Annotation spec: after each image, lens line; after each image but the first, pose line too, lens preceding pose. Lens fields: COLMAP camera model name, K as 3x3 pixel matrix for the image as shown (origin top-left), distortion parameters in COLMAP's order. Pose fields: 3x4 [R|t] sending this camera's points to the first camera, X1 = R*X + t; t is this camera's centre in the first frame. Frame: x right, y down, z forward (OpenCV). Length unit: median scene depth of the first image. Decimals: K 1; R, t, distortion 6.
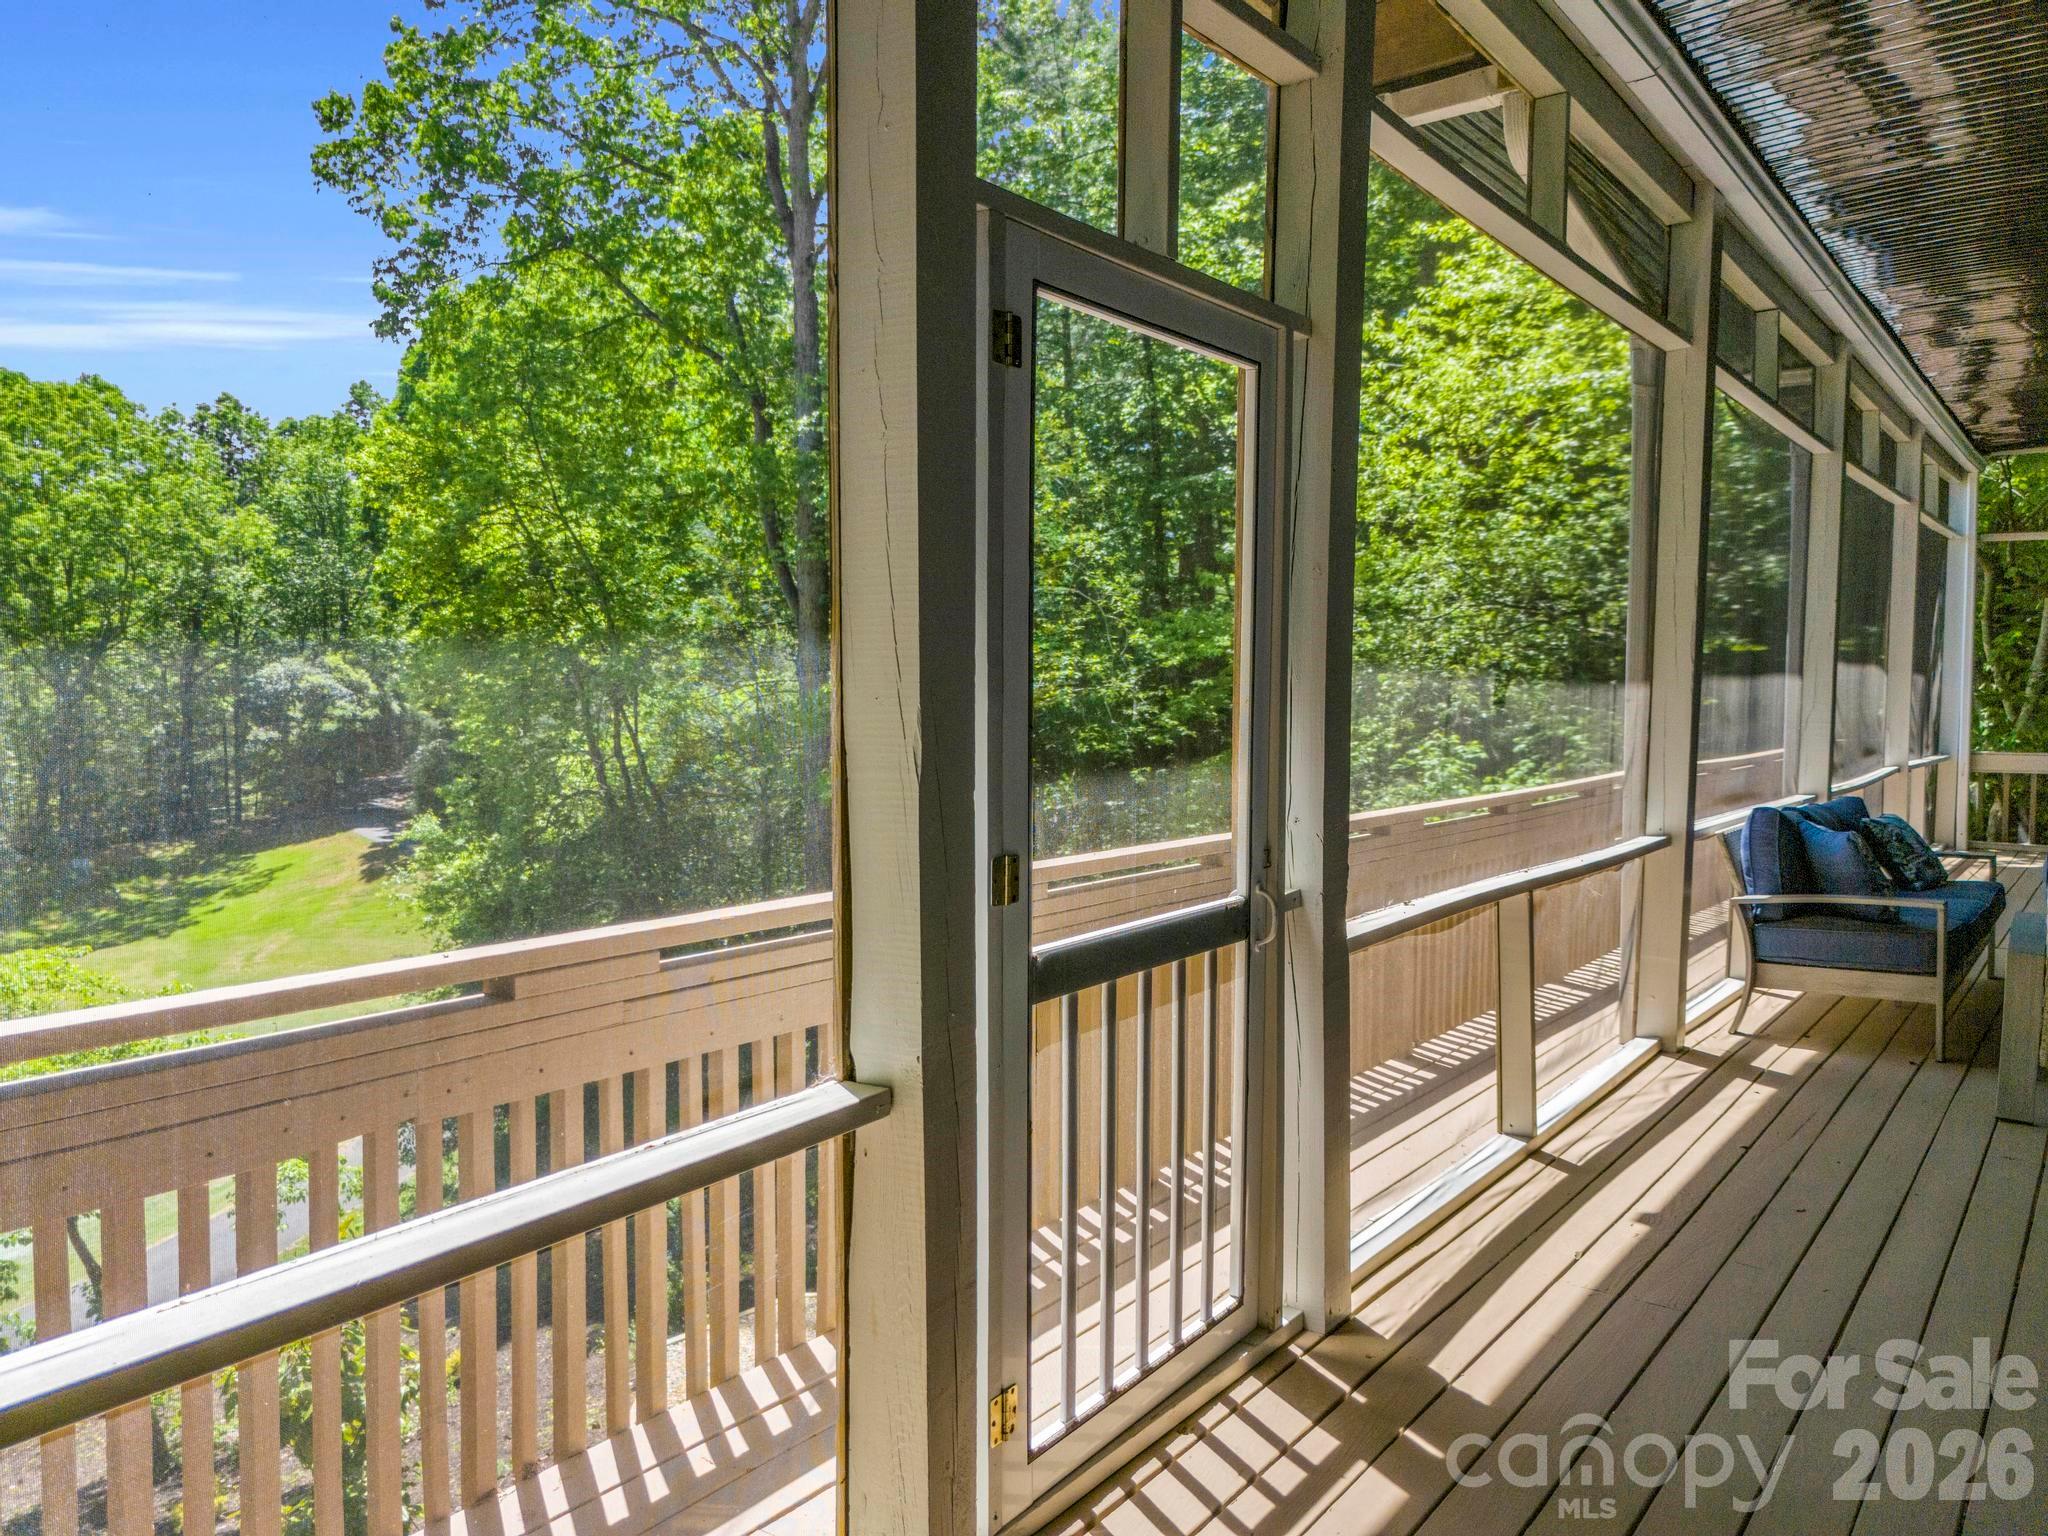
lens RADIAL K [[1542.1, 0, 1040.8], [0, 1542.1, 772.0], [0, 0, 1]] dist [0.040592, -0.027122]
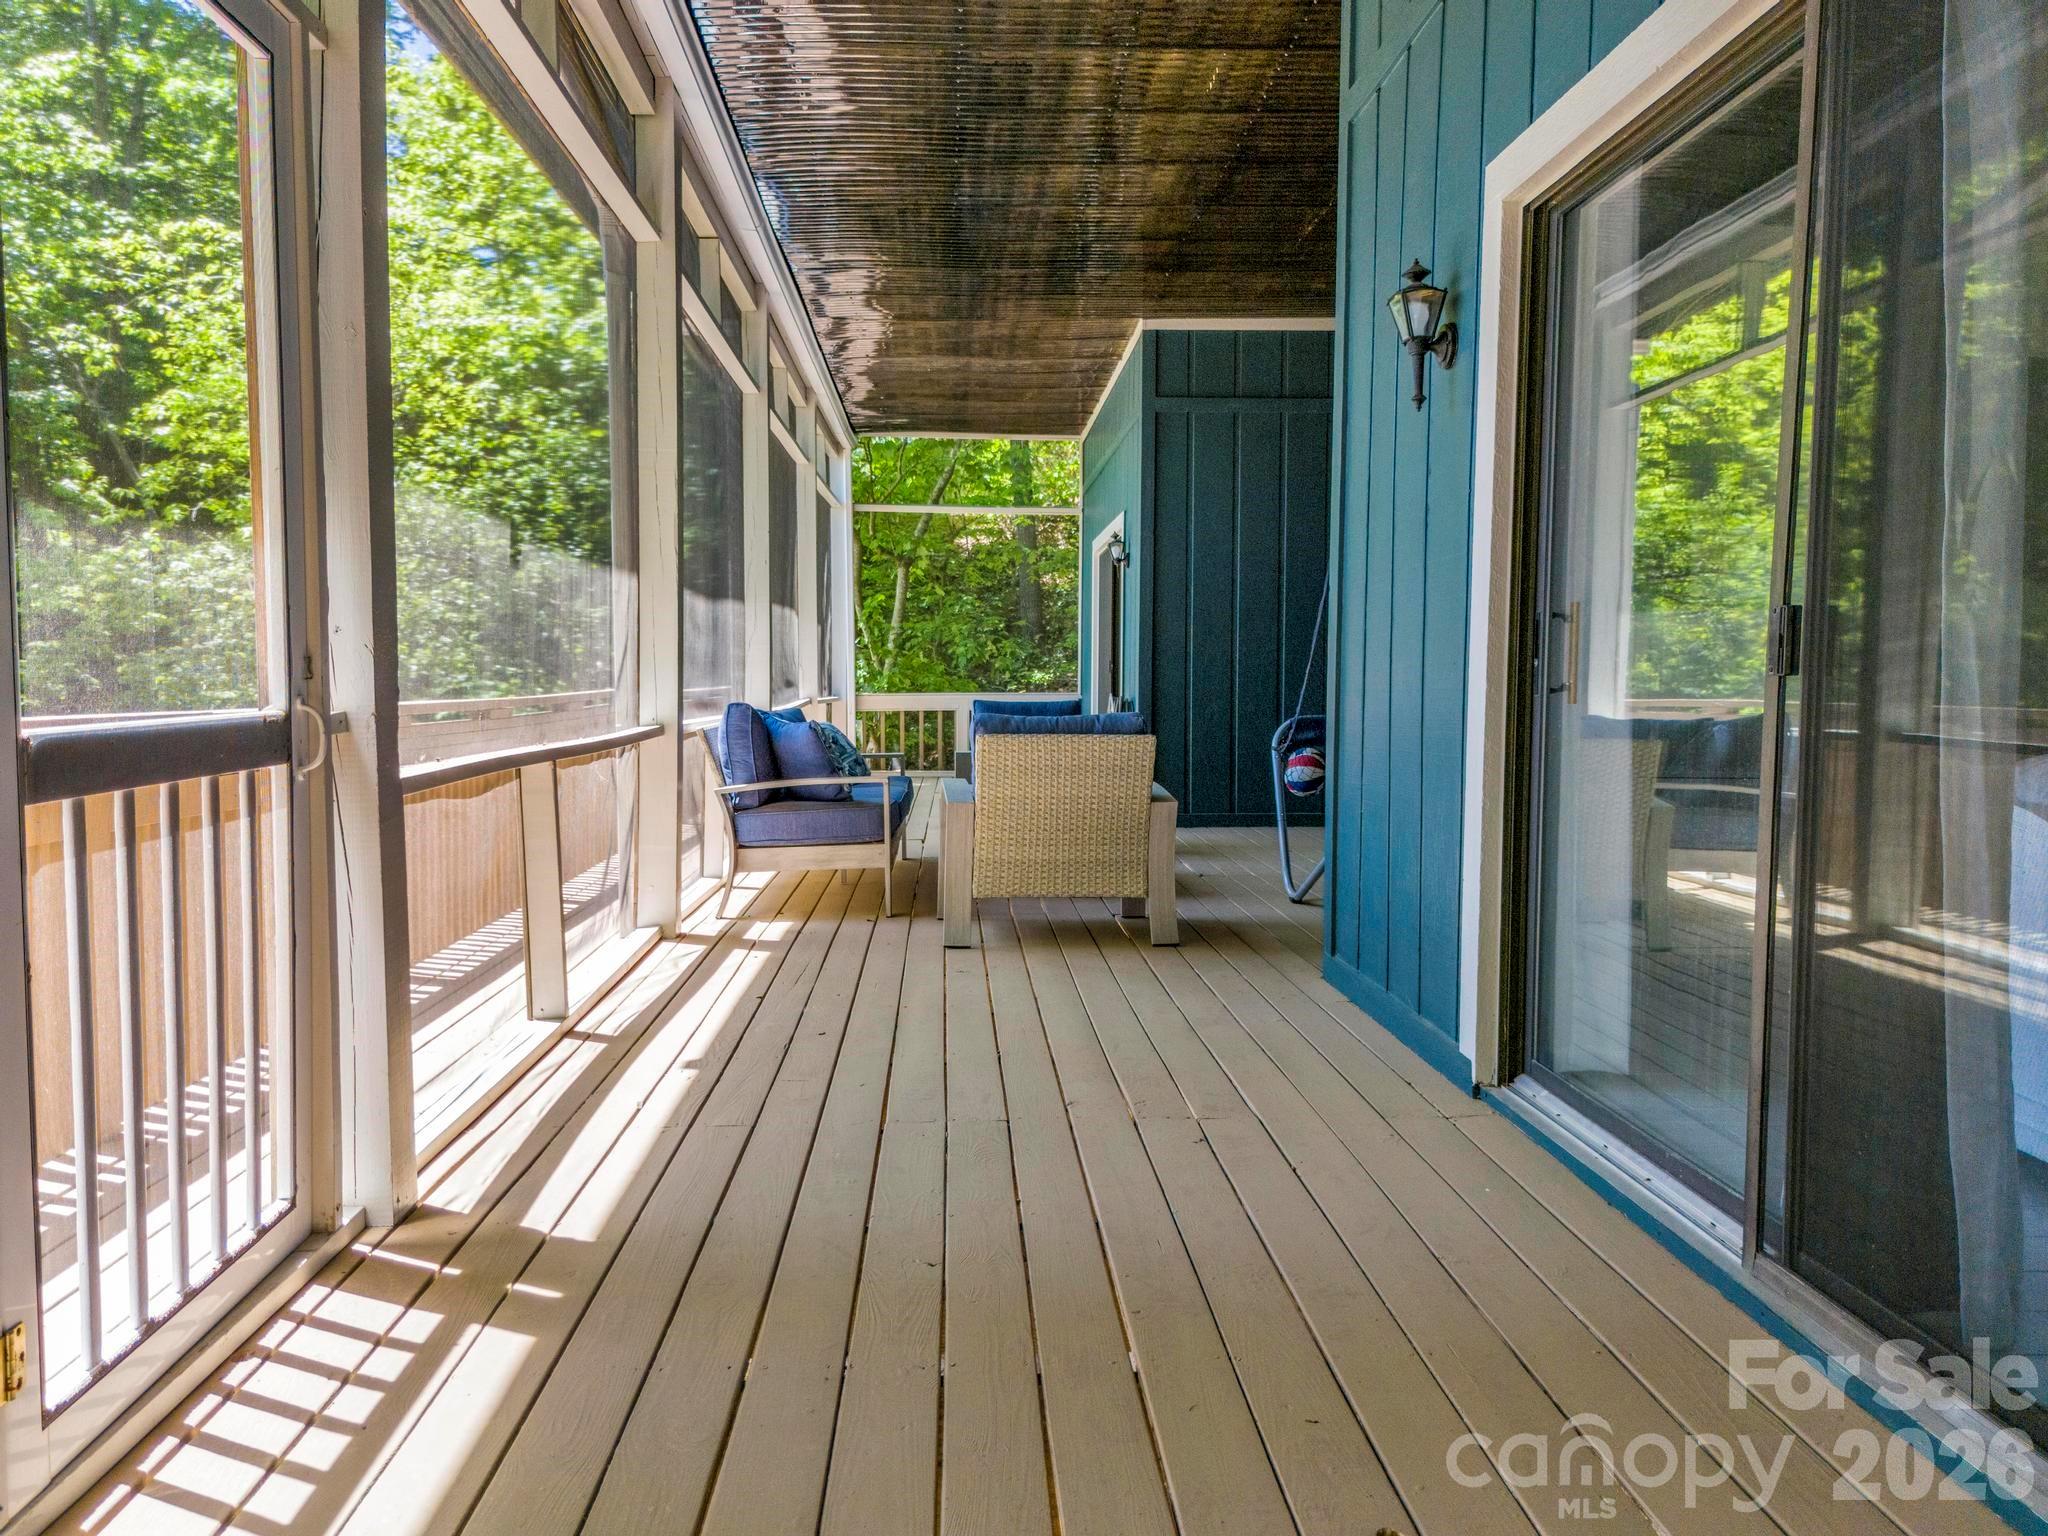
lens RADIAL K [[1542.1, 0, 1037.7], [0, 1542.1, 784.3], [0, 0, 1]] dist [0.040592, -0.027122]
pose [[0.774549, -0.046044, 0.630836, -0.057118], [0.040432, 0.998911, 0.023267, 0.081396], [-0.631220, 0.007484, 0.775567, 0.068055]]
